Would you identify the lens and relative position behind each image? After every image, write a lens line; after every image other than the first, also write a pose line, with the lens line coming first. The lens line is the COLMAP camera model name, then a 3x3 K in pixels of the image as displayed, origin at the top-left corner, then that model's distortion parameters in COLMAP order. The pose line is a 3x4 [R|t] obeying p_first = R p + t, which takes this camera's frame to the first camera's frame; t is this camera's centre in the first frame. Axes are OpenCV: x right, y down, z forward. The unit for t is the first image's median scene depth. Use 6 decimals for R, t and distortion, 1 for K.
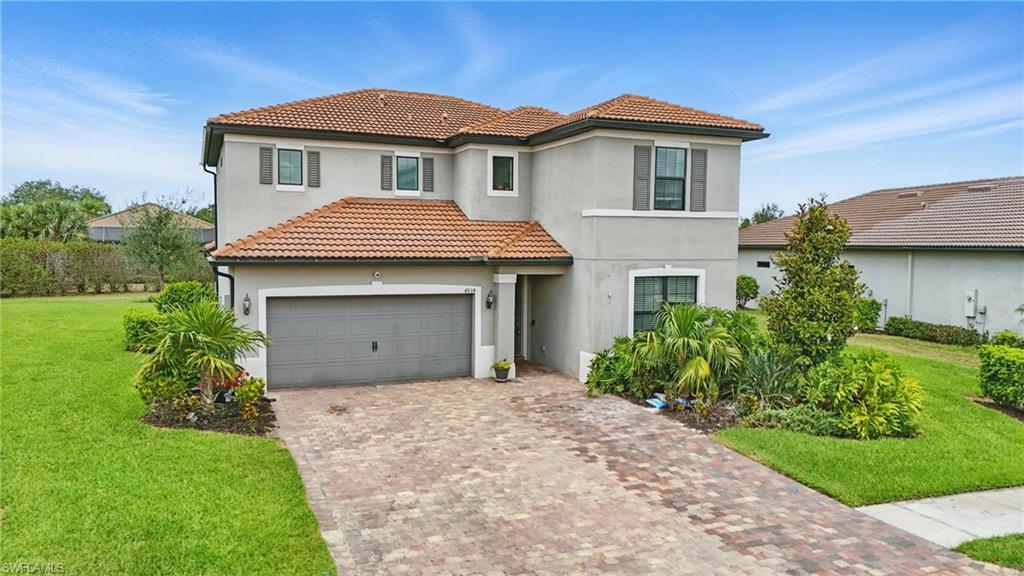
lens RADIAL K [[753.8, 0, 516.8], [0, 753.8, 293.4], [0, 0, 1]] dist [0.087890, -0.101292]
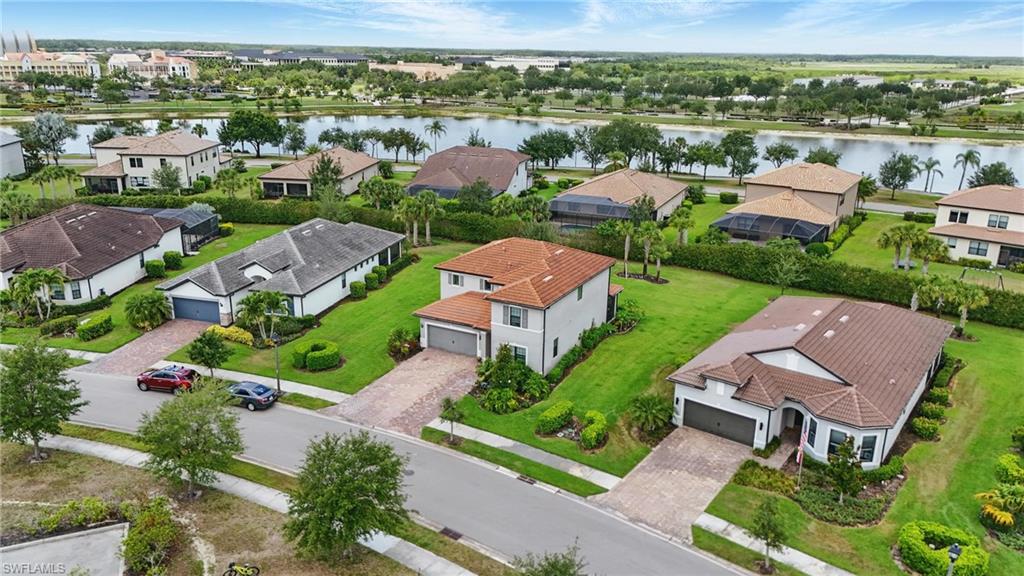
lens RADIAL K [[753.8, 0, 516.8], [0, 753.8, 293.4], [0, 0, 1]] dist [0.087890, -0.101292]
pose [[0.640246, 0.235098, -0.731310, 2.608760], [-0.060856, 0.964547, 0.256800, -1.109012], [0.765756, -0.119910, 0.631854, -0.987355]]
